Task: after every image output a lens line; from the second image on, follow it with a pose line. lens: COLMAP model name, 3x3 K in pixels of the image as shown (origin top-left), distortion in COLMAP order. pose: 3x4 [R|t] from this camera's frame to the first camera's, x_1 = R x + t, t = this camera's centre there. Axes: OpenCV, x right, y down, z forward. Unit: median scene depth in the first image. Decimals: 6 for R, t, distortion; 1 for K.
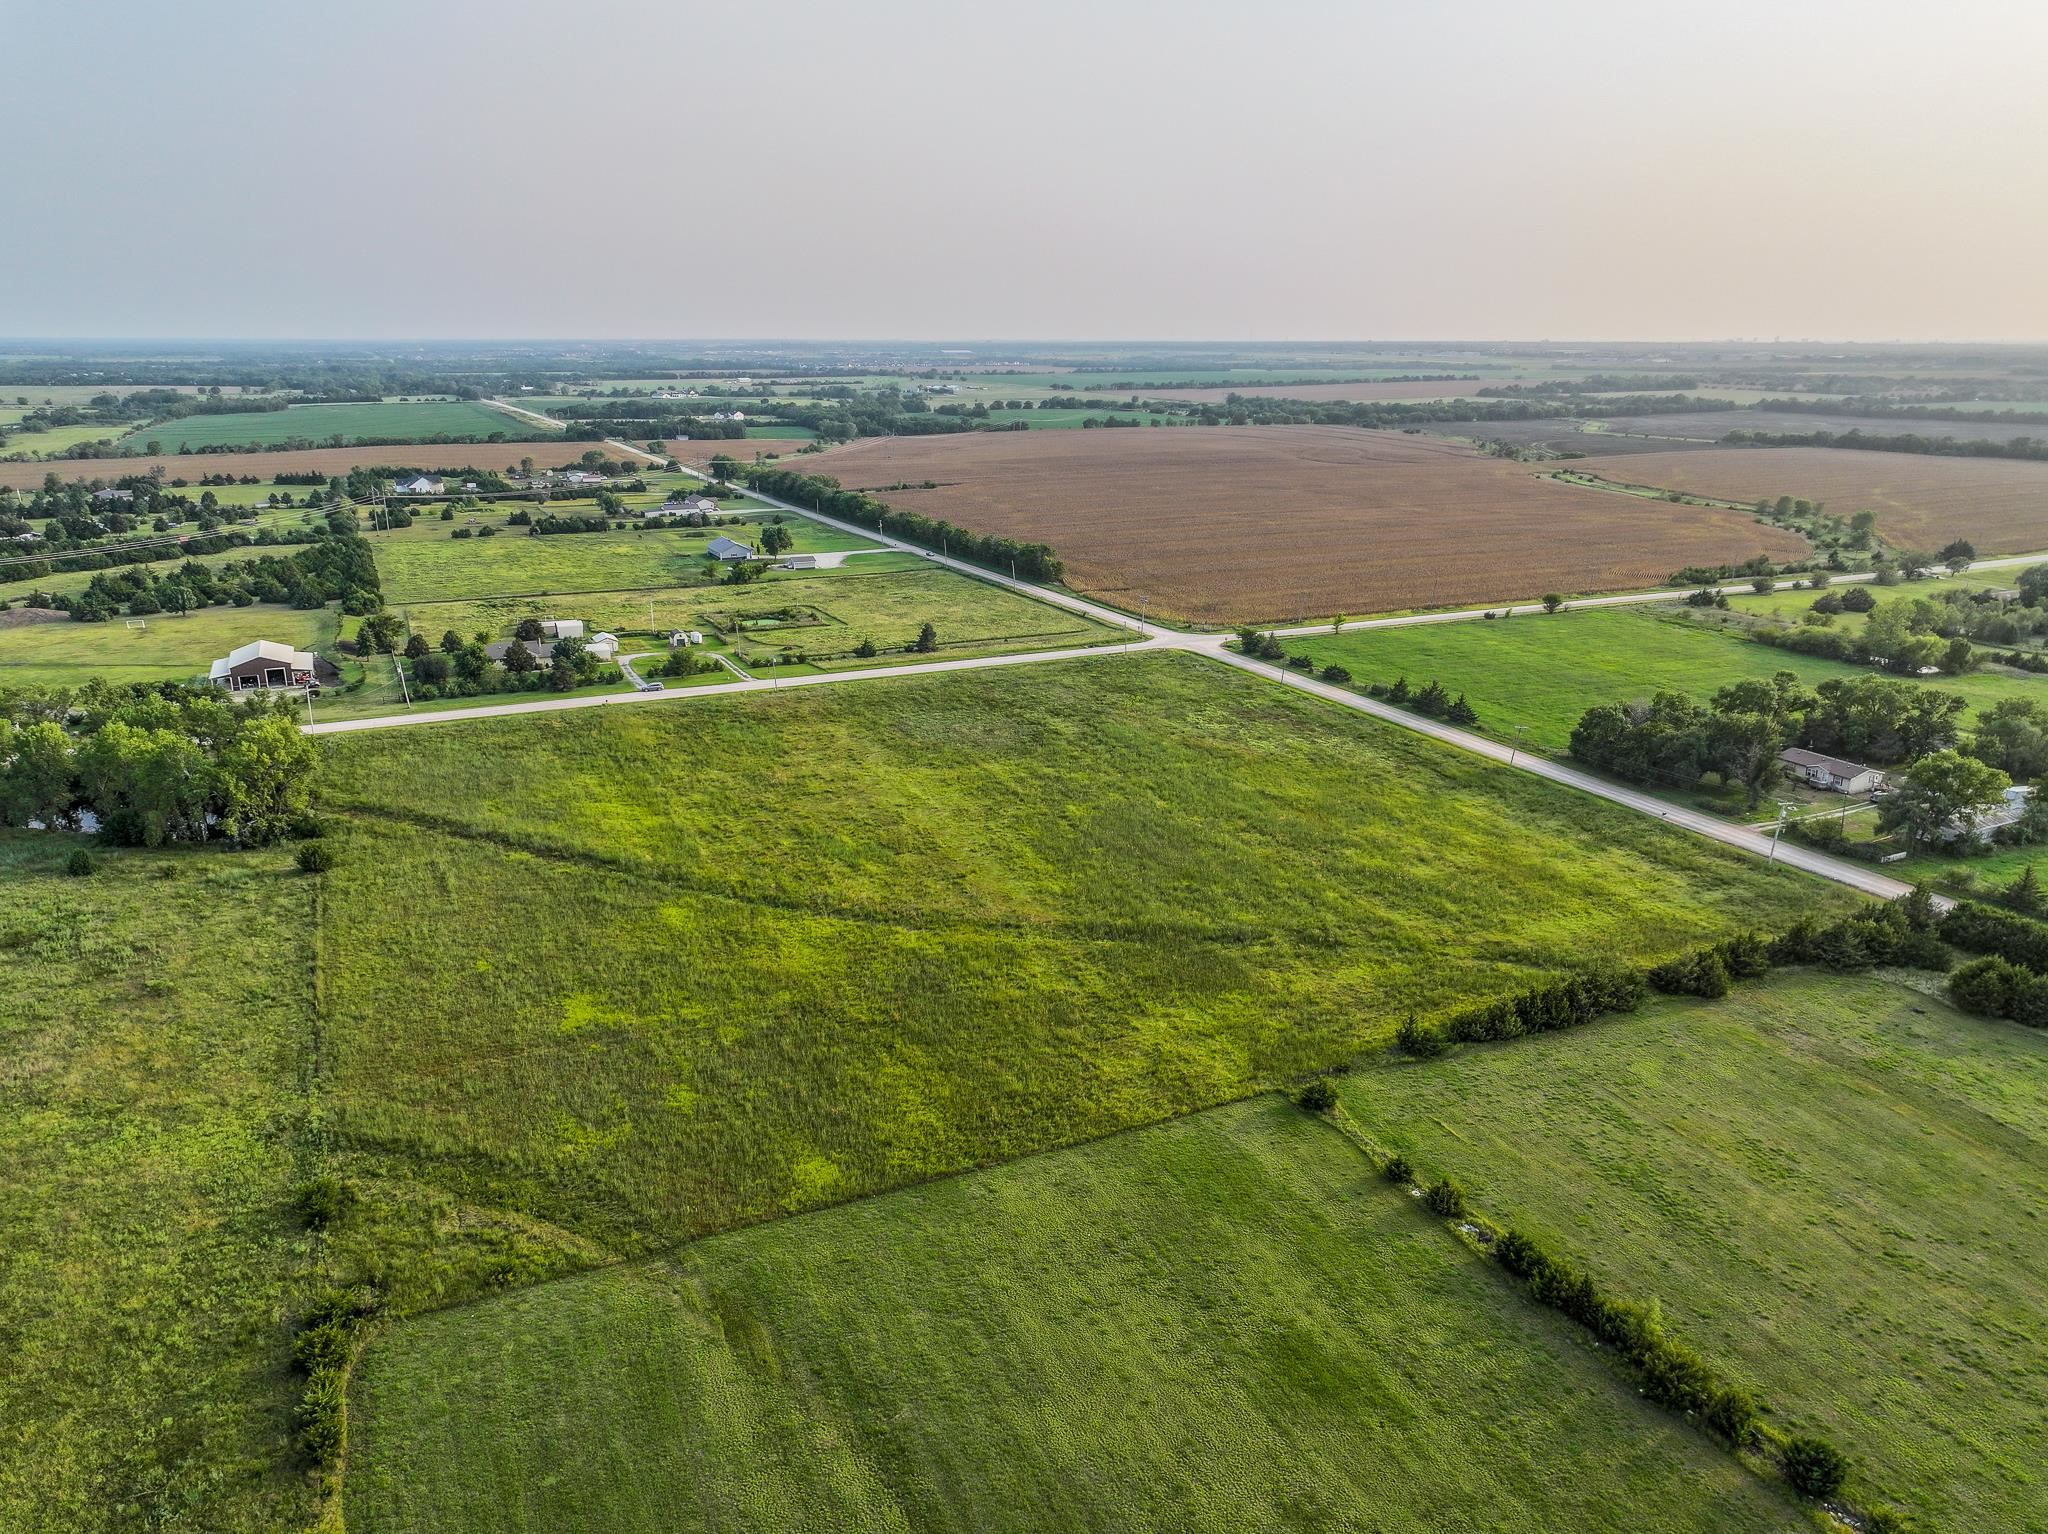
lens RADIAL K [[1440.0, 0, 1037.9], [0, 1440.0, 763.9], [0, 0, 1]] dist [-0.000227, 0.012312]
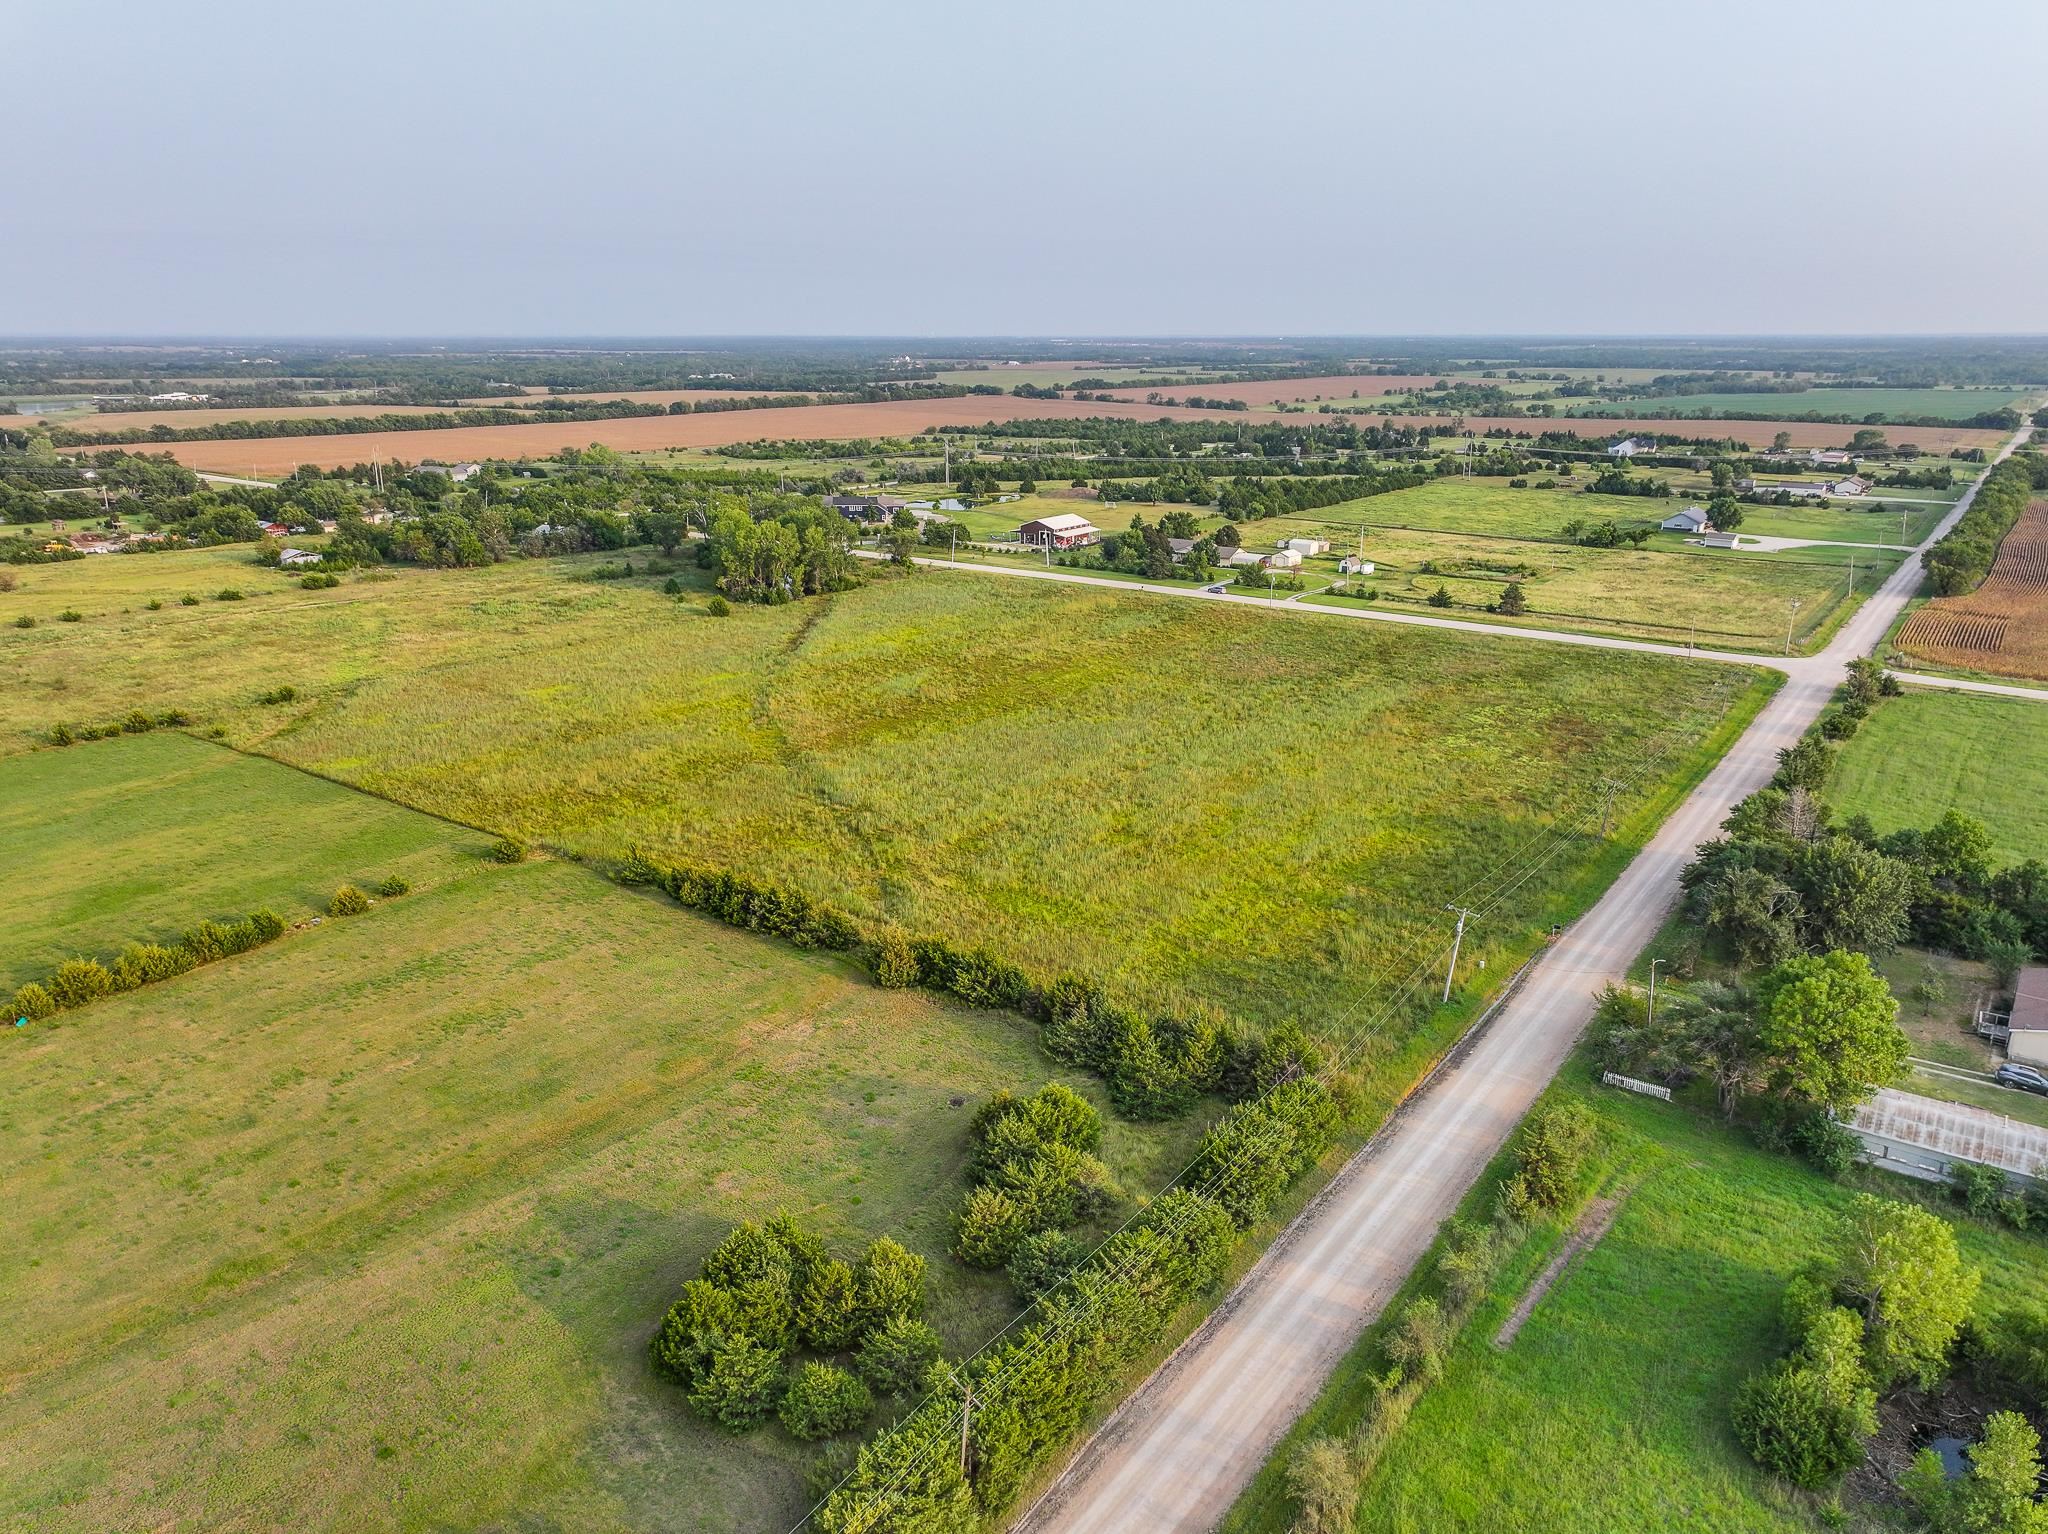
lens RADIAL K [[1440.0, 0, 1037.9], [0, 1440.0, 763.9], [0, 0, 1]] dist [-0.000227, 0.012312]
pose [[0.478861, 0.254505, -0.840190, 0.581688], [-0.253947, 0.956297, 0.144940, -0.047678], [0.840359, 0.143958, 0.522564, 0.320240]]
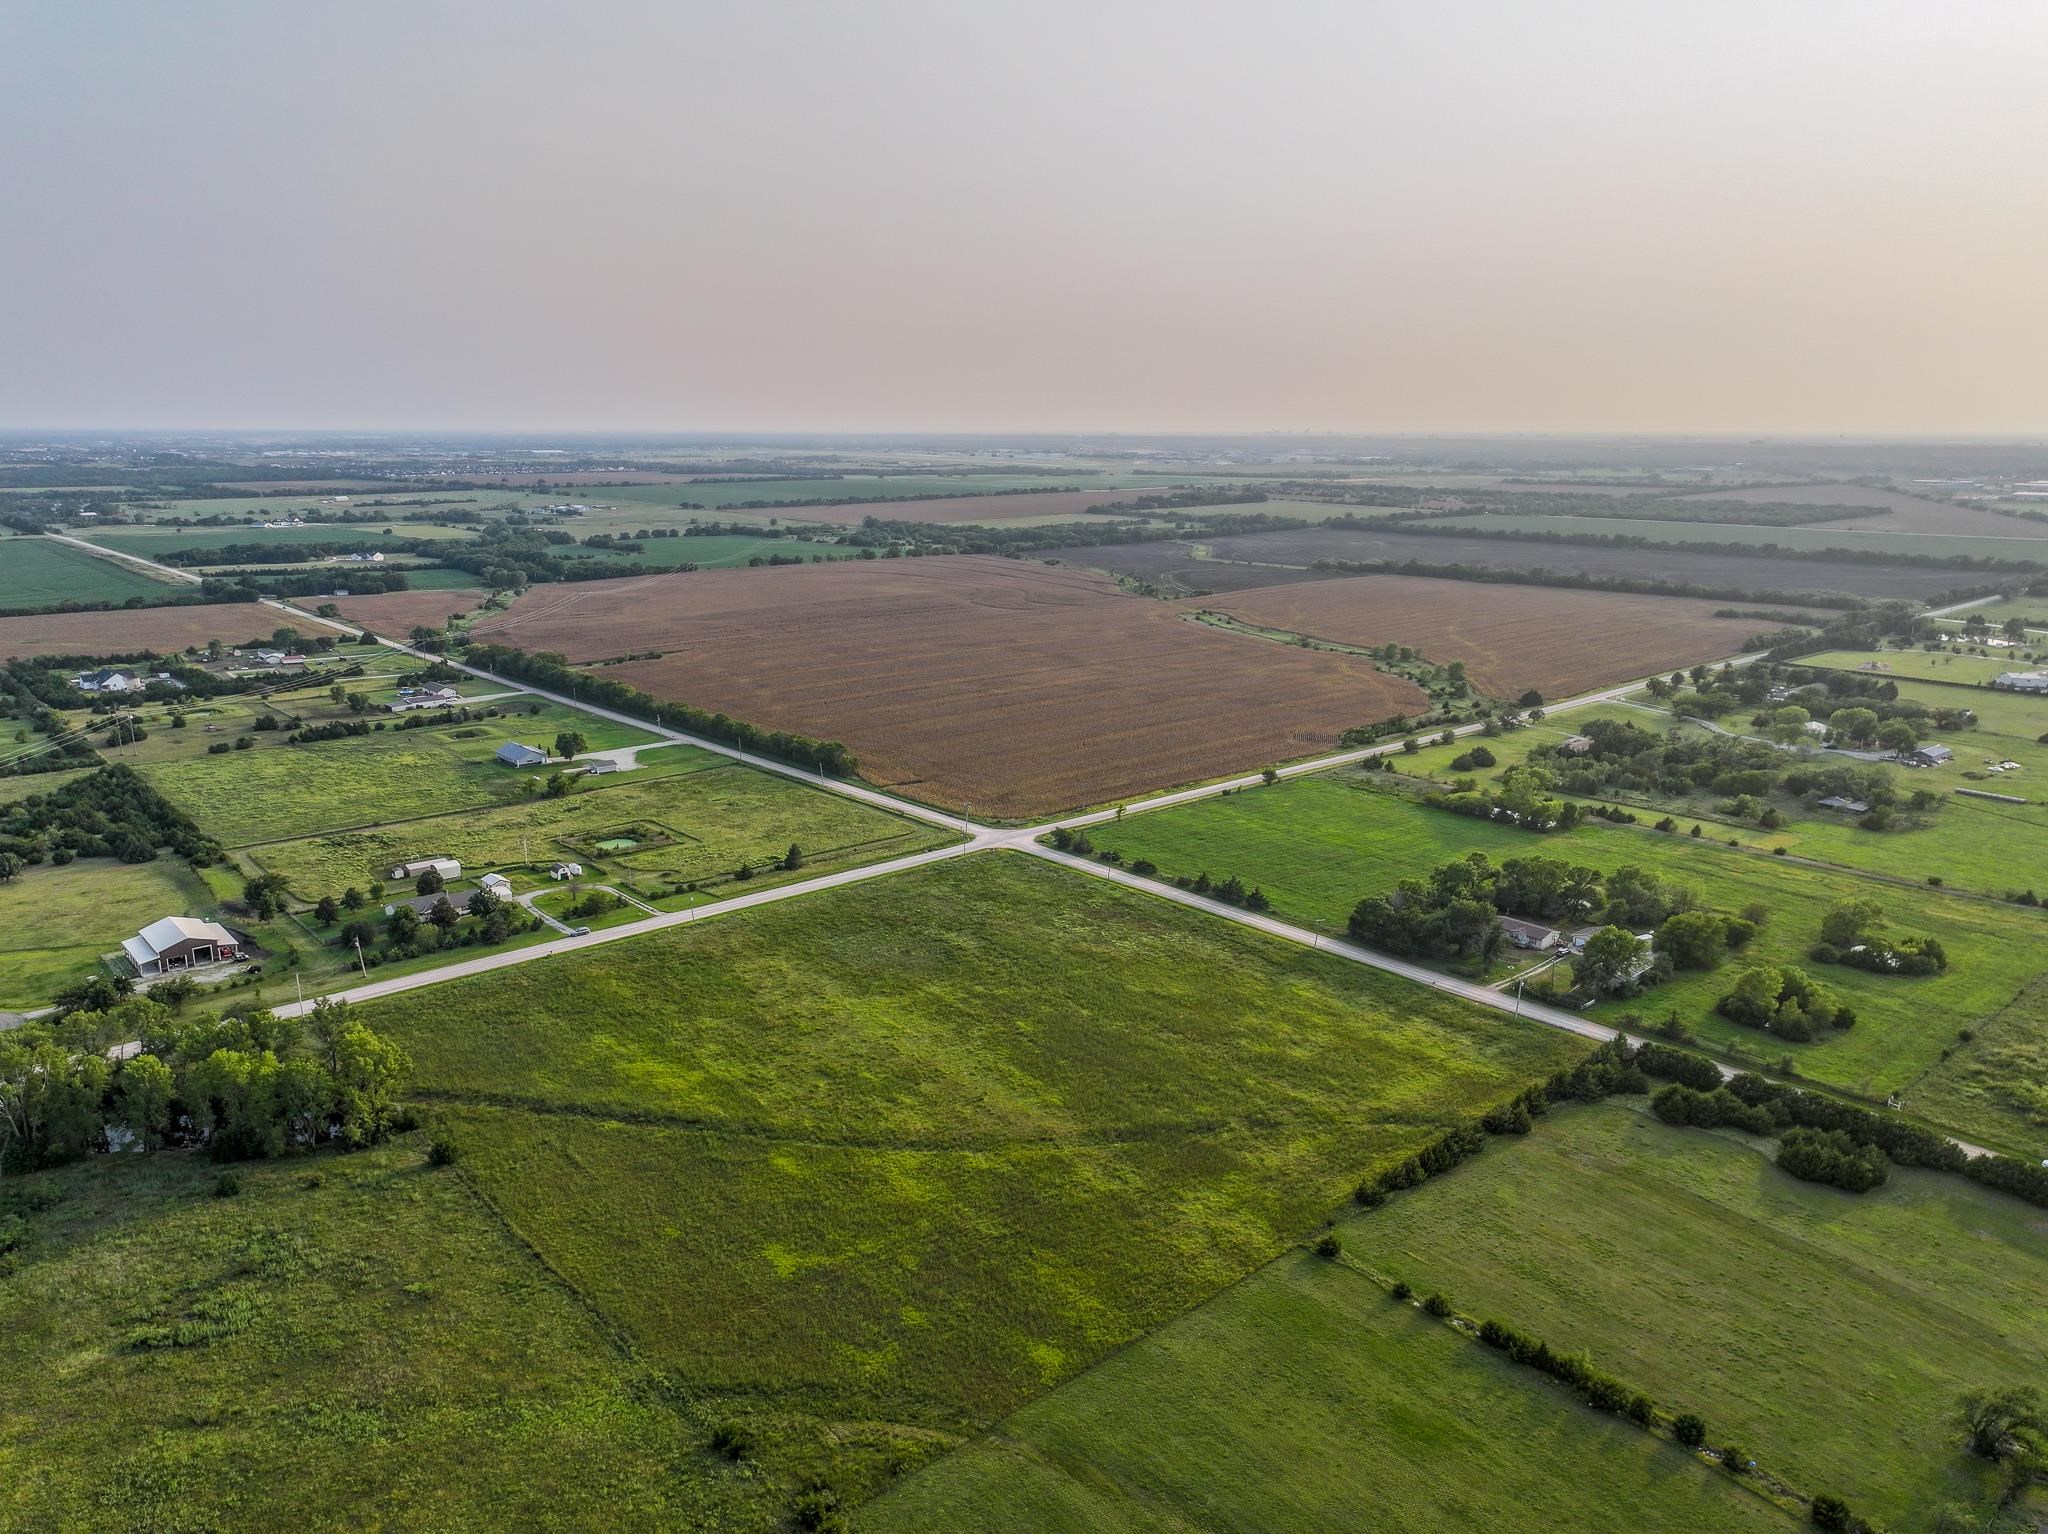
lens RADIAL K [[1440.0, 0, 1037.9], [0, 1440.0, 763.9], [0, 0, 1]] dist [-0.000227, 0.012312]
pose [[0.961113, -0.062064, 0.269092, -0.204639], [0.077023, 0.995996, -0.045382, -0.098452], [-0.265197, 0.064344, 0.962045, -0.175372]]
